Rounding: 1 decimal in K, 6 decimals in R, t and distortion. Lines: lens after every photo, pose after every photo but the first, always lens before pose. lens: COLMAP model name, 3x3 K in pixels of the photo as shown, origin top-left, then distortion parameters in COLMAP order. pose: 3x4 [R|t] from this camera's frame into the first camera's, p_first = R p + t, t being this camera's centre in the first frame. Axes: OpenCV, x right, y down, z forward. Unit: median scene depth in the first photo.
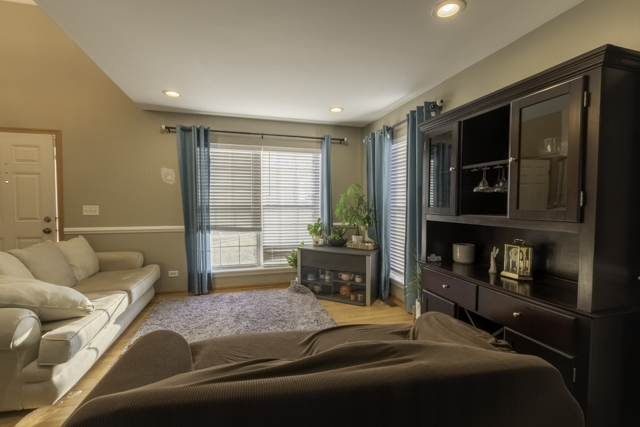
lens RADIAL K [[294.2, 0, 320.0], [0, 294.2, 213.5], [0, 0, 1]] dist [0.000683, 0.000015]
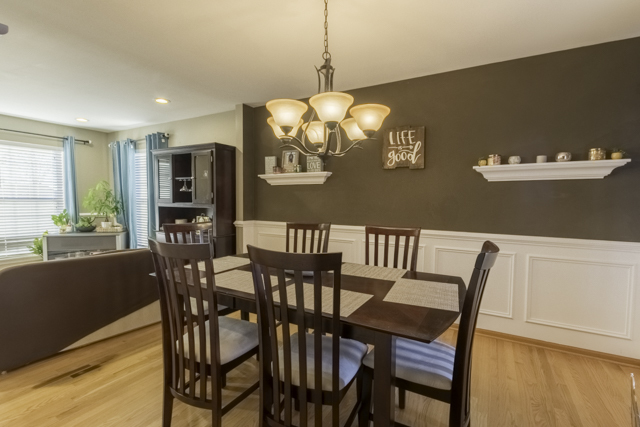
lens RADIAL K [[301.8, 0, 320.0], [0, 301.8, 213.5], [0, 0, 1]] dist [0.001173, -0.000152]
pose [[0.717479, -0.034540, 0.695723, -0.116370], [0.019153, 0.999370, 0.029863, 0.017855], [-0.696317, -0.008101, 0.717689, -0.567707]]
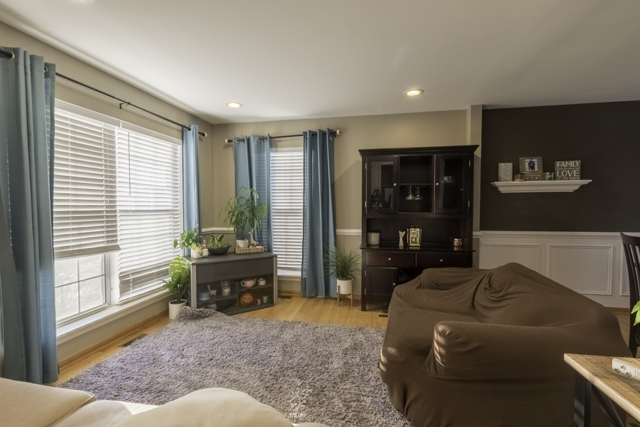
lens RADIAL K [[301.8, 0, 320.0], [0, 301.8, 213.5], [0, 0, 1]] dist [0.001173, -0.000152]
pose [[0.452769, -0.026110, 0.891245, -0.637922], [0.035409, 0.999309, 0.011287, -0.014111], [-0.890924, 0.026448, 0.453381, 0.325148]]
